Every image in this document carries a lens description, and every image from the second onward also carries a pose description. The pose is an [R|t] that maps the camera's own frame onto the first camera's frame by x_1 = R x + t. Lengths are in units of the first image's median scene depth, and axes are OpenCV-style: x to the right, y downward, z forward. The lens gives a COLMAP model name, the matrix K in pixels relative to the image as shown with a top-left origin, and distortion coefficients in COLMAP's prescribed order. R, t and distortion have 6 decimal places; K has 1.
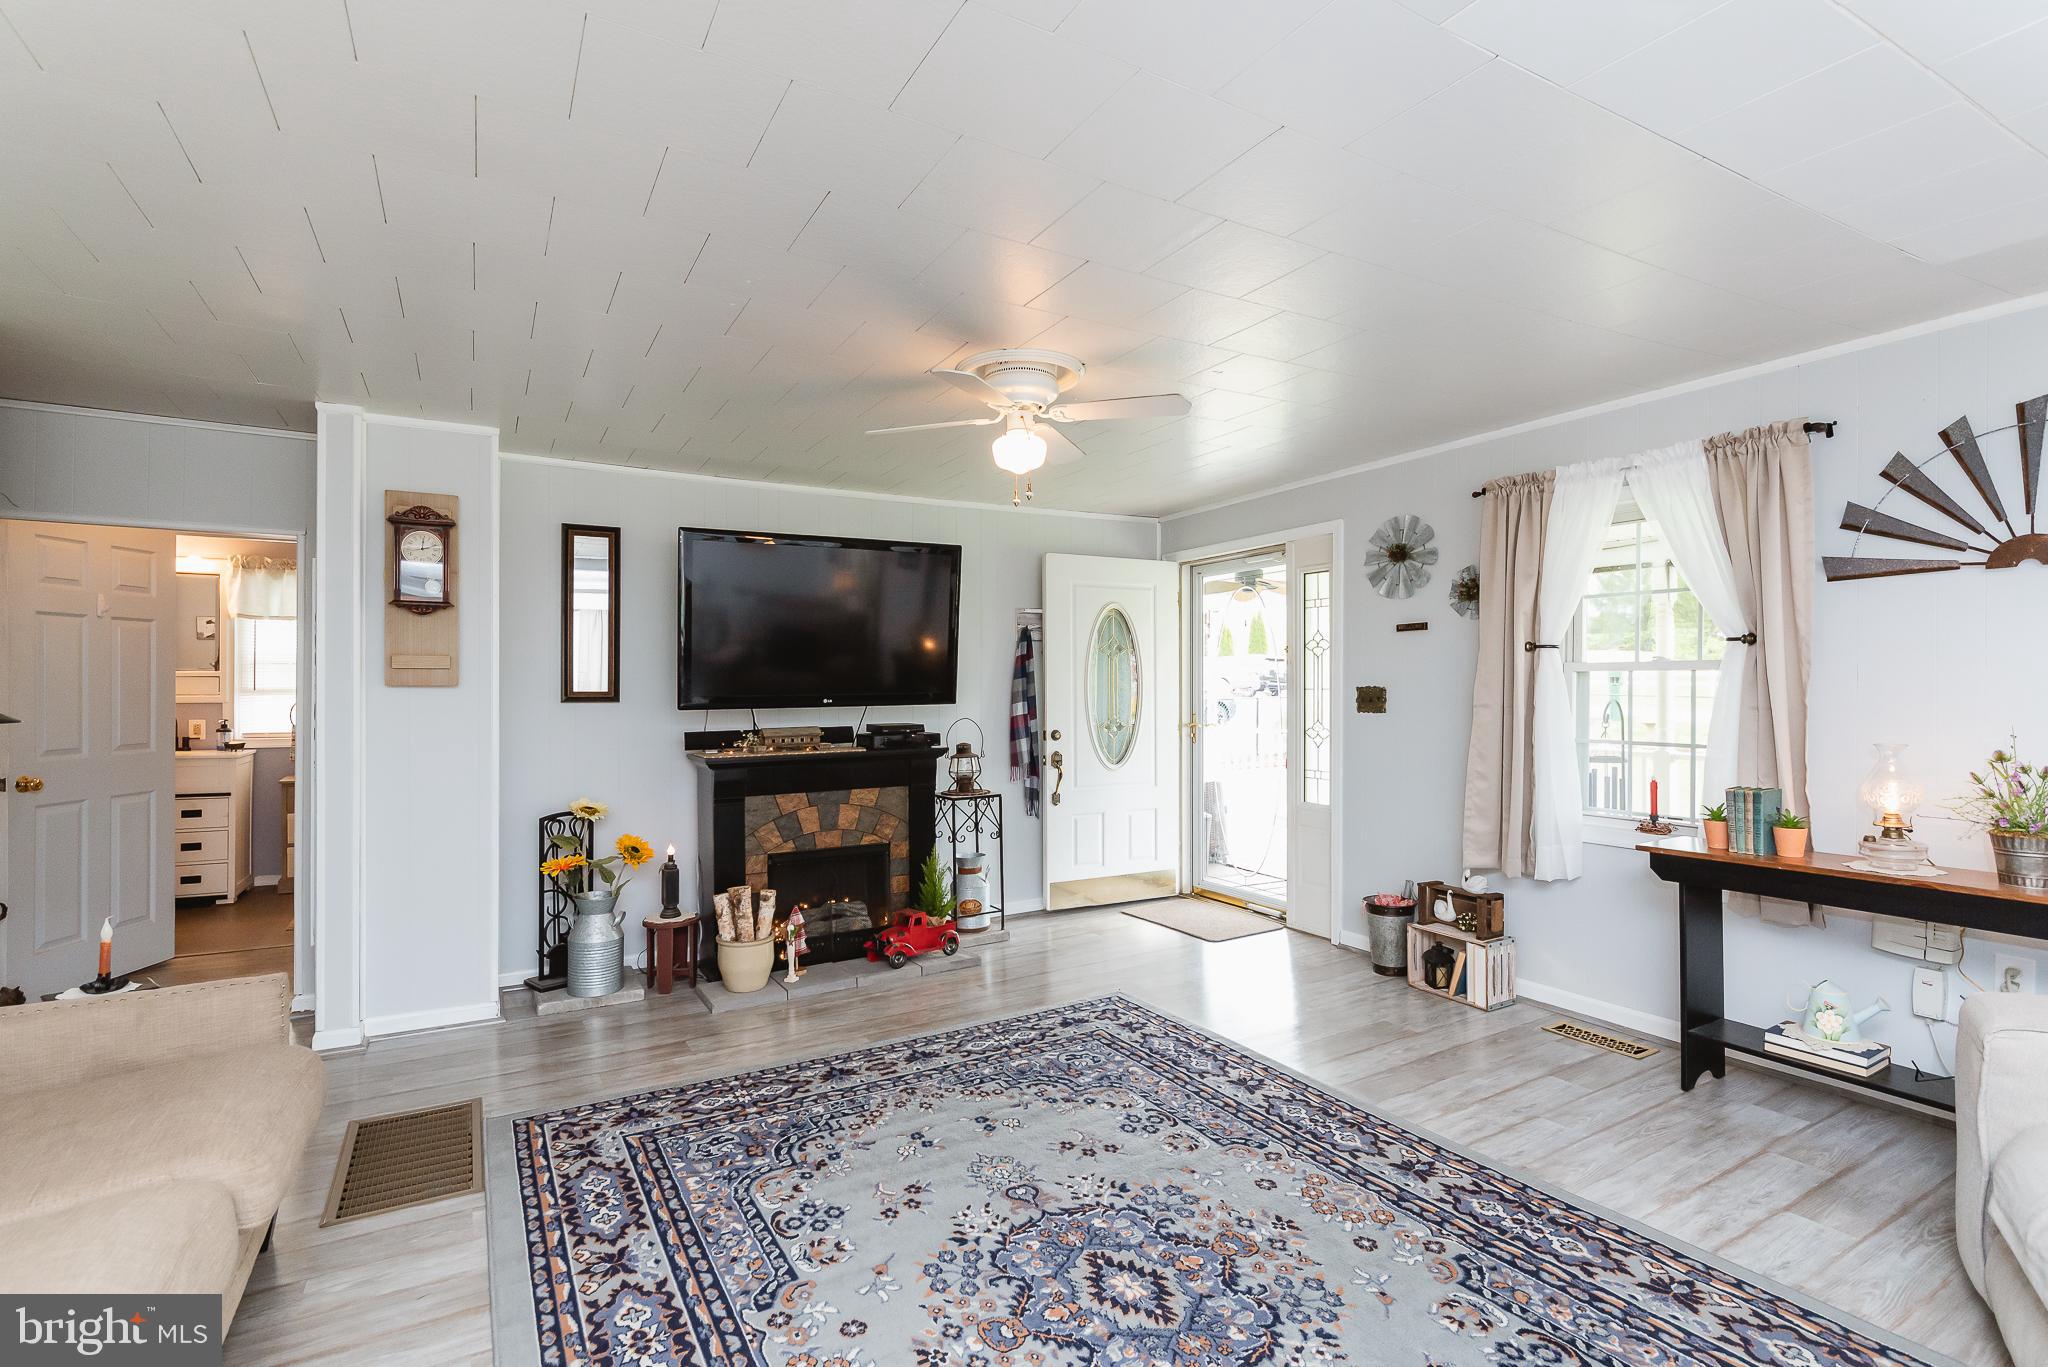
lens RADIAL K [[956.9, 0, 1030.8], [0, 956.9, 684.3], [0, 0, 1]] dist [-0.000002, -0.000321]
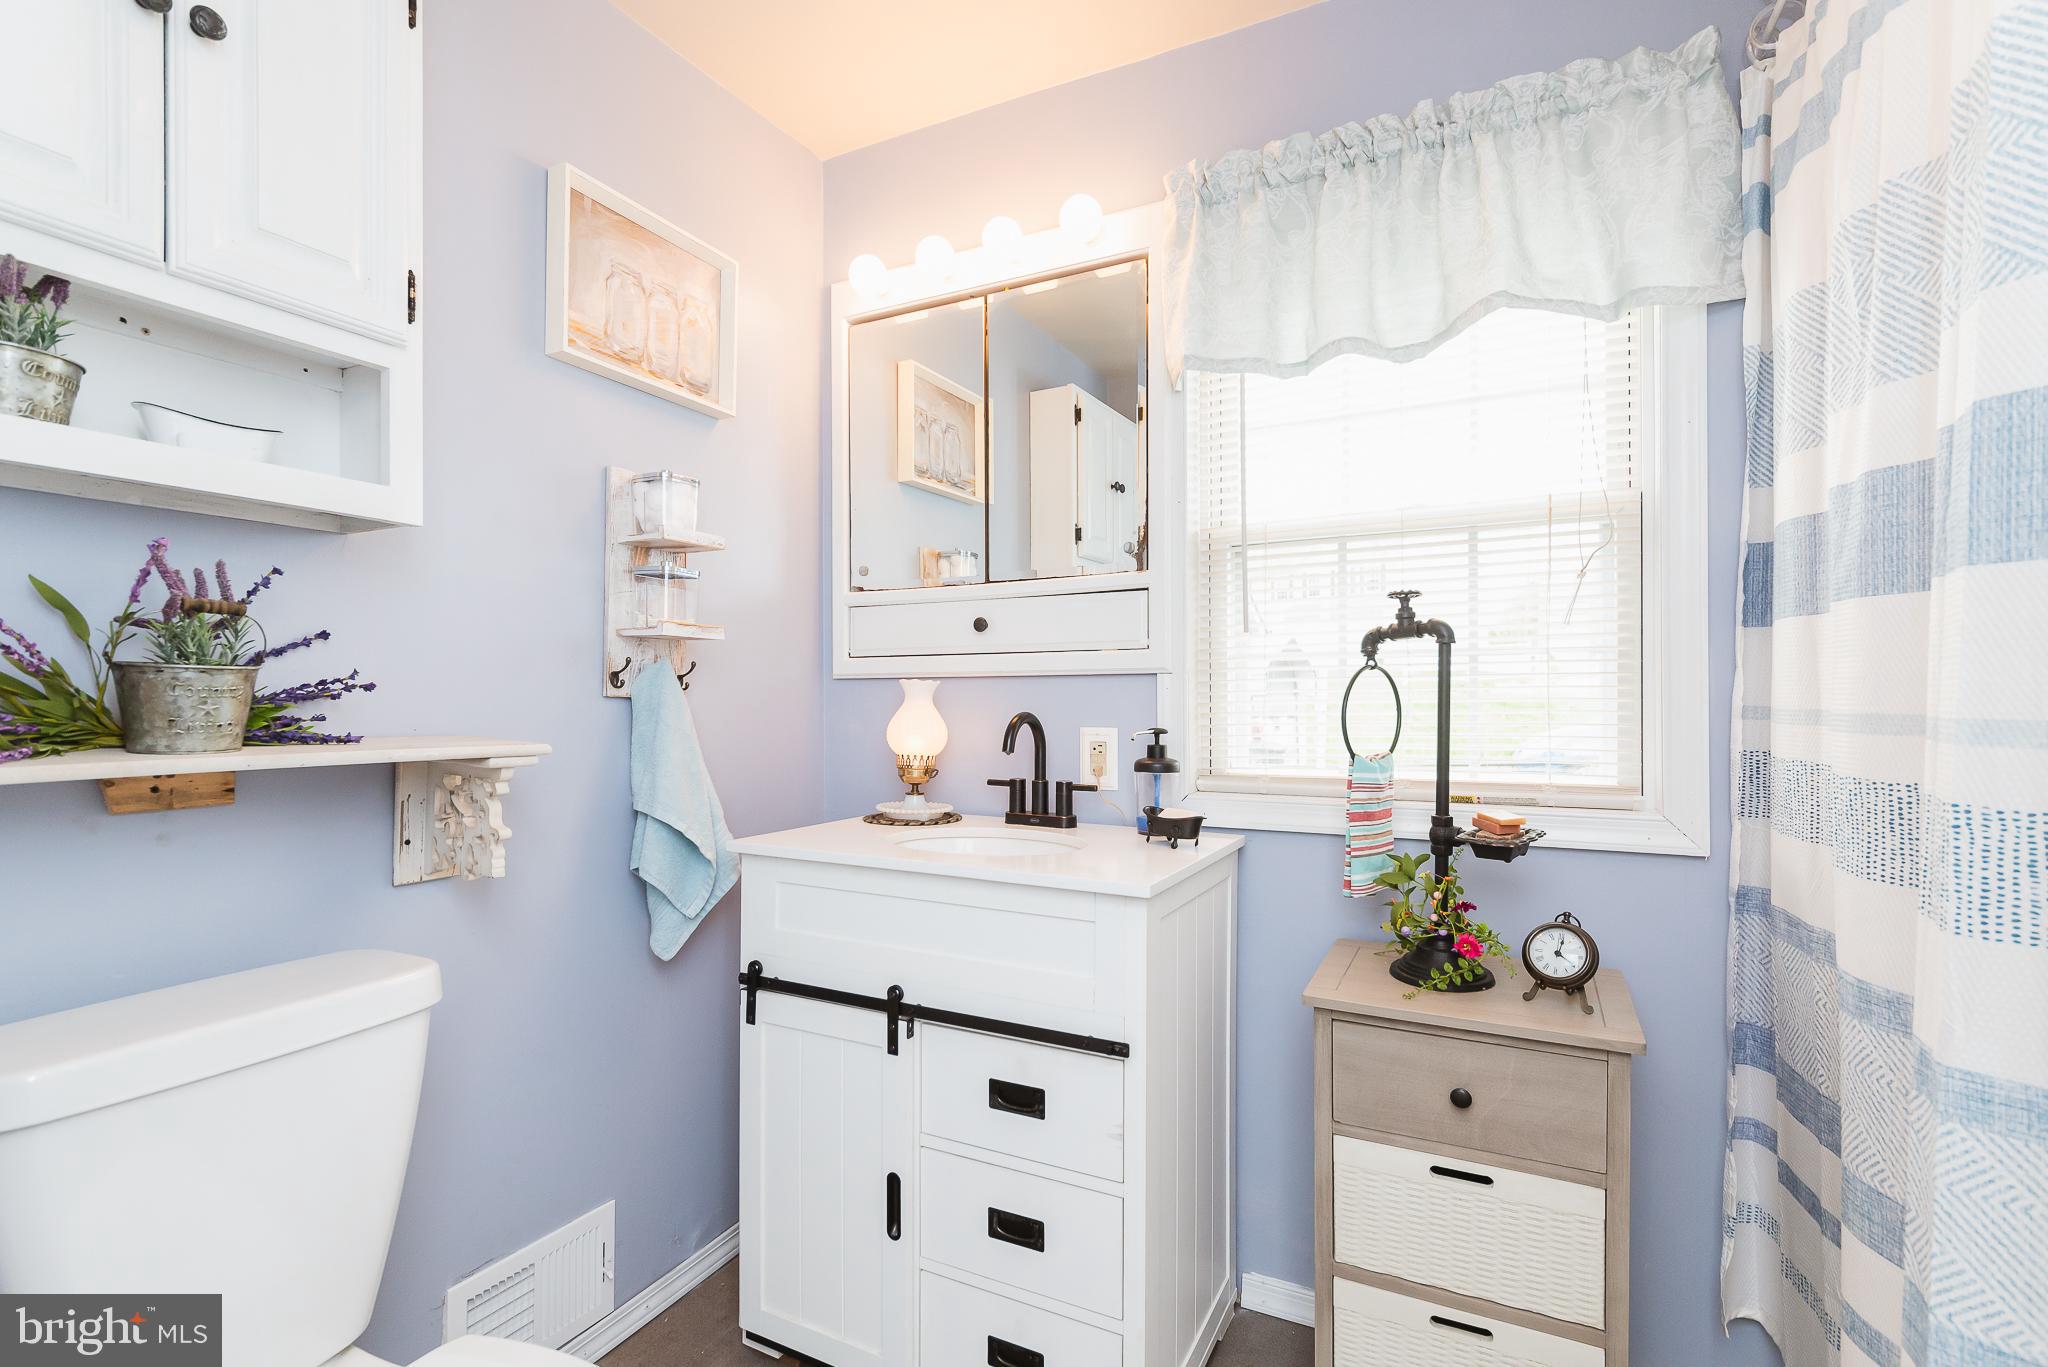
lens RADIAL K [[956.9, 0, 1025.1], [0, 956.9, 684.7], [0, 0, 1]] dist [-0.000002, -0.000321]
pose [[0.545827, -0.001454, -0.837896, -0.615196], [0.004366, 0.999990, 0.001109, 0.022379], [0.837886, -0.004264, 0.545828, 0.803115]]
